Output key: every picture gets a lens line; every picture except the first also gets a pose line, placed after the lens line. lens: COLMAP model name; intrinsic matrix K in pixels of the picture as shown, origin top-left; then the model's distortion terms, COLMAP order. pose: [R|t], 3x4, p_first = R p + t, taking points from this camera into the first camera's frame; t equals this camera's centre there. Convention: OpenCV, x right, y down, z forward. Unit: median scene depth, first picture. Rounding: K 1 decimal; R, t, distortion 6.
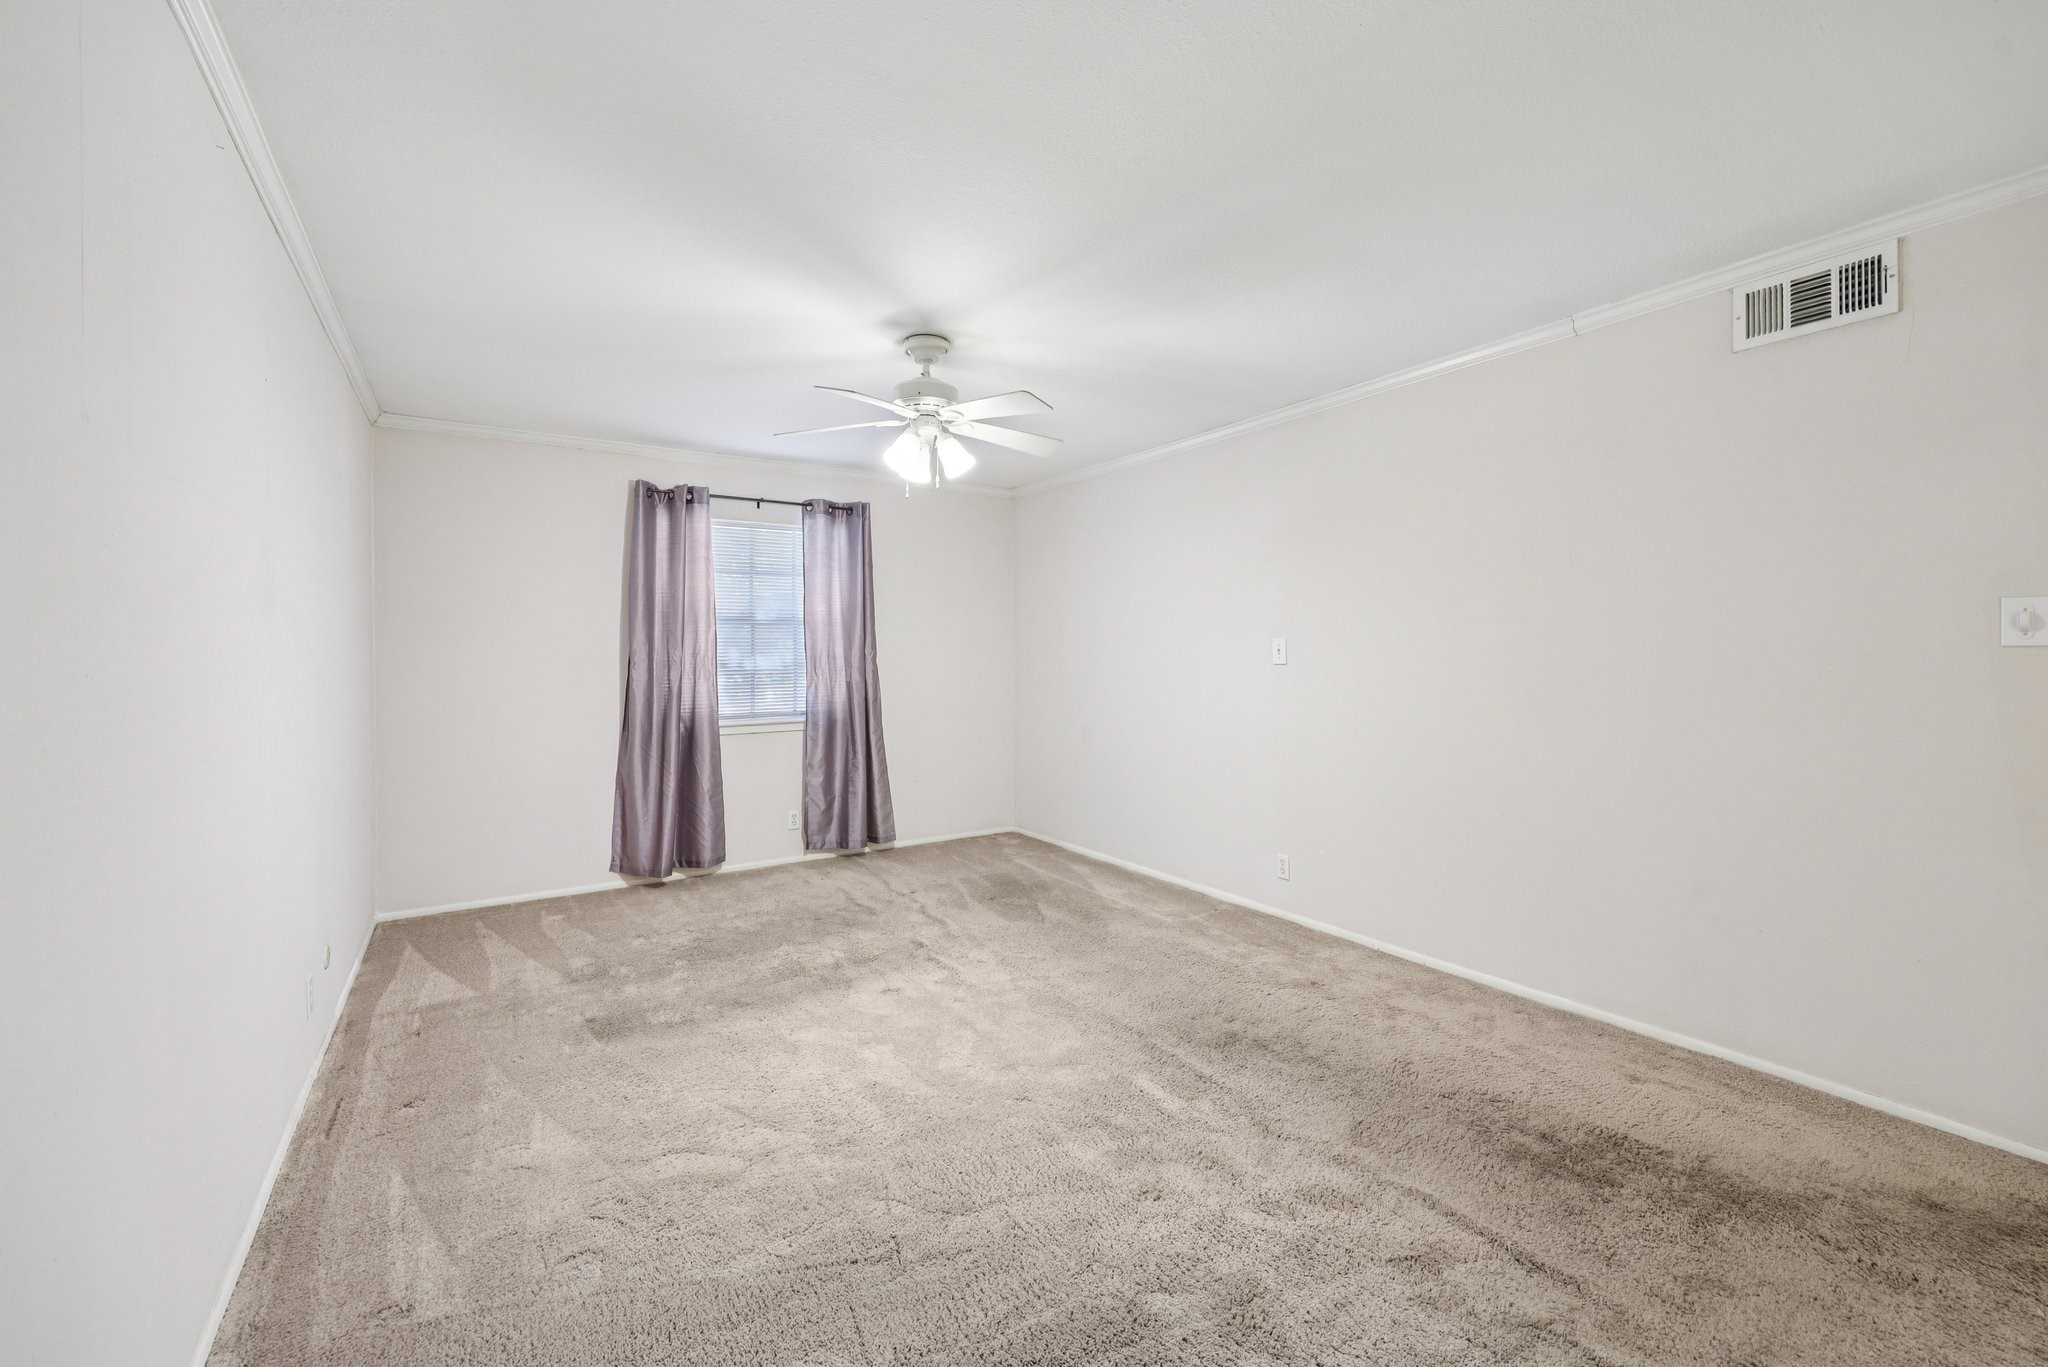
lens RADIAL K [[854.3, 0, 1023.1], [0, 854.3, 657.3], [0, 0, 1]] dist [0.002609, 0.000195]
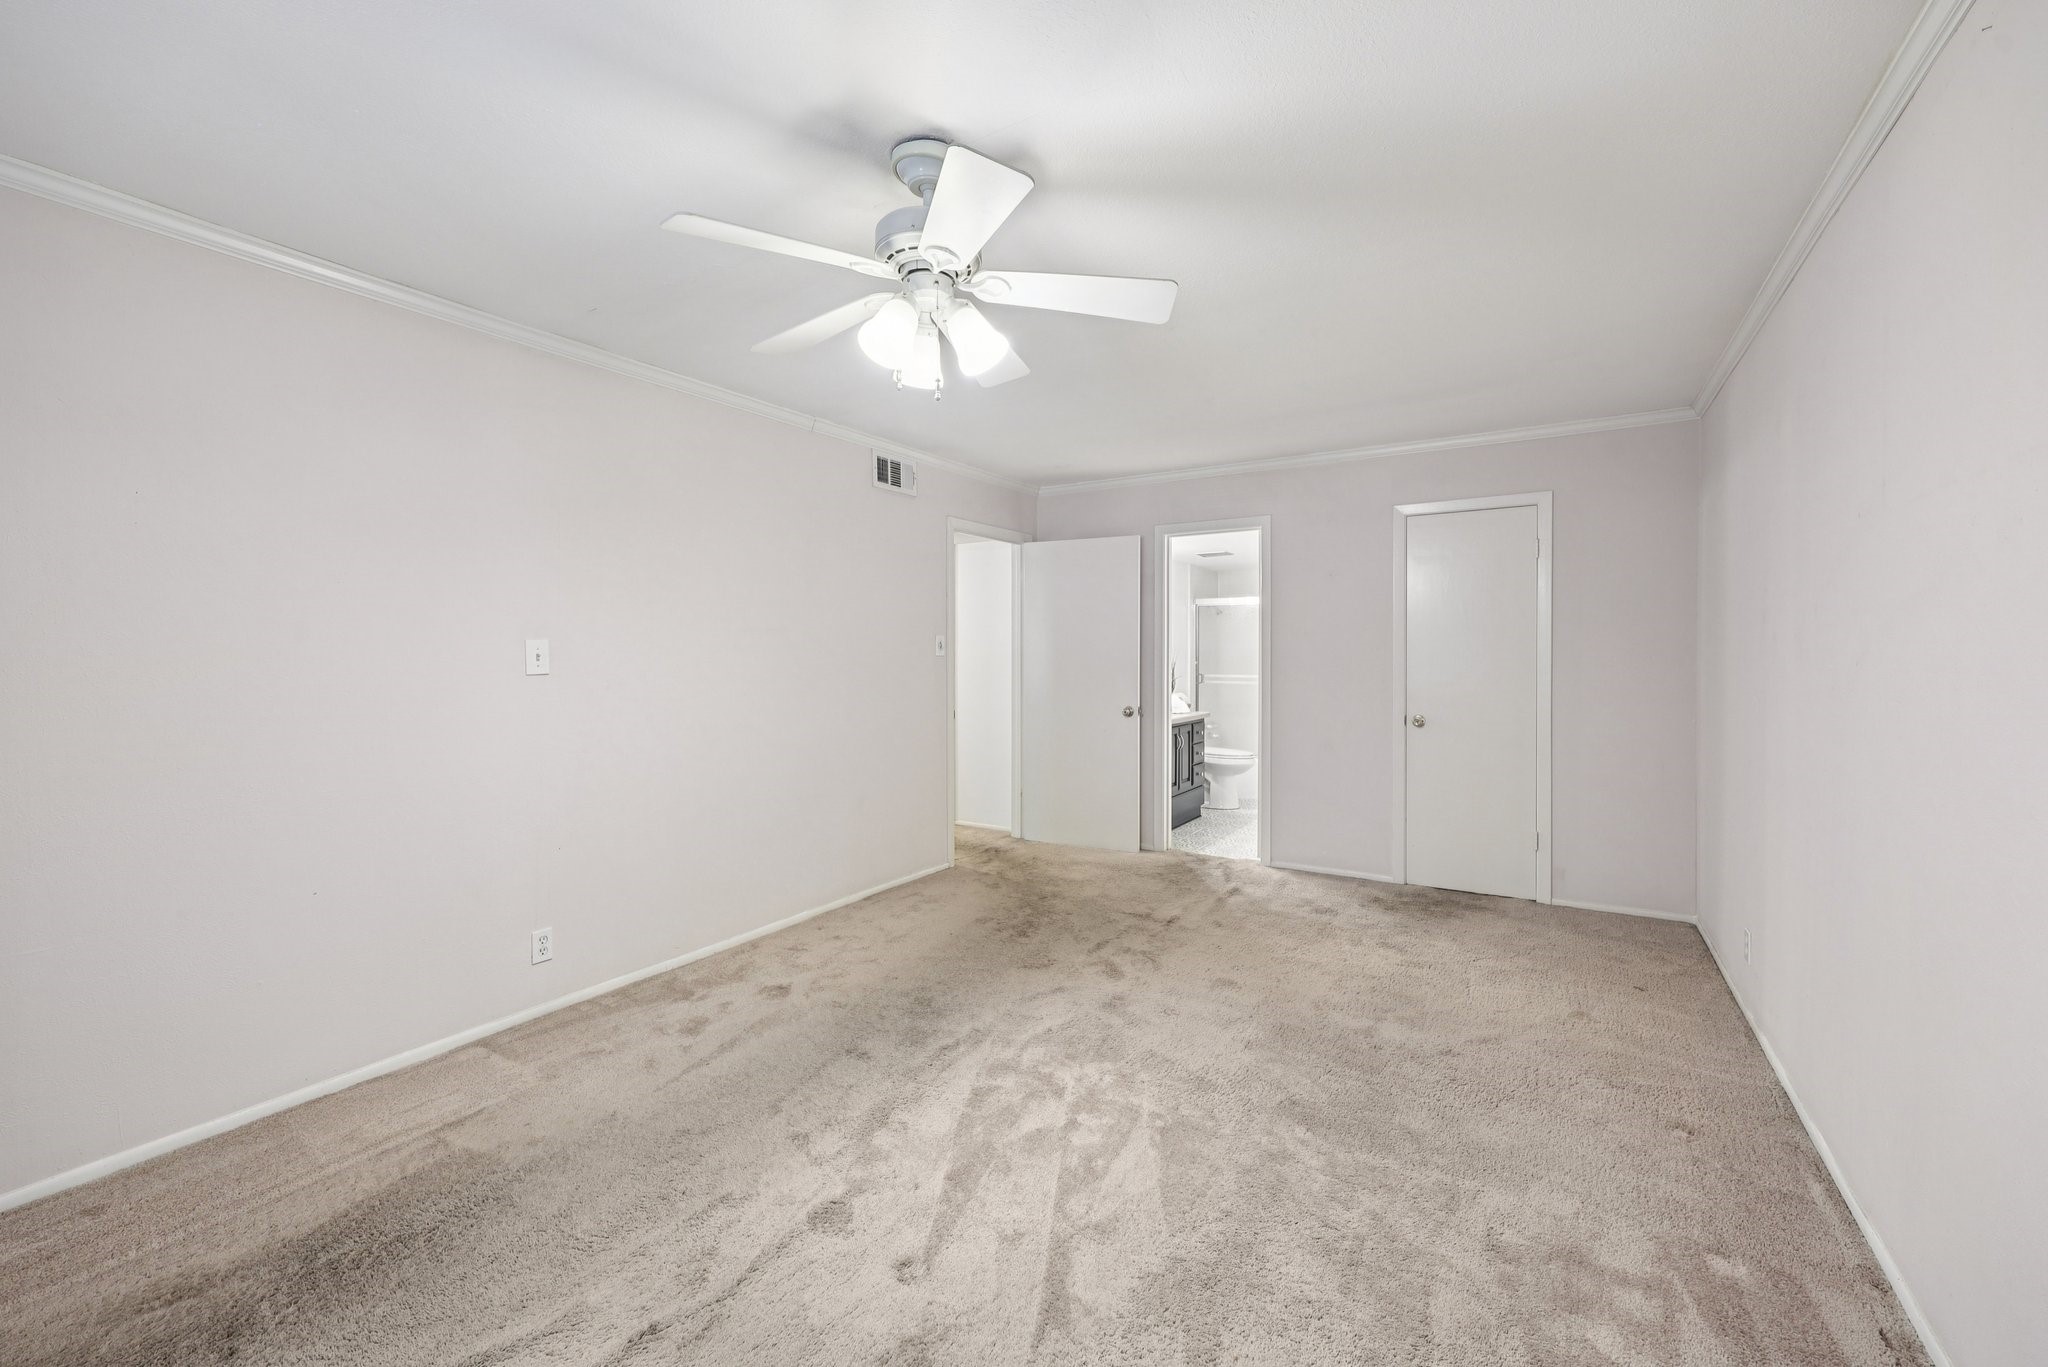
lens RADIAL K [[854.3, 0, 1023.1], [0, 854.3, 657.3], [0, 0, 1]] dist [0.002609, 0.000195]
pose [[-0.441956, 0.001529, 0.897035, -0.454215], [0.007125, 0.999973, 0.001806, -0.004422], [-0.897008, 0.007189, -0.441955, 0.781392]]
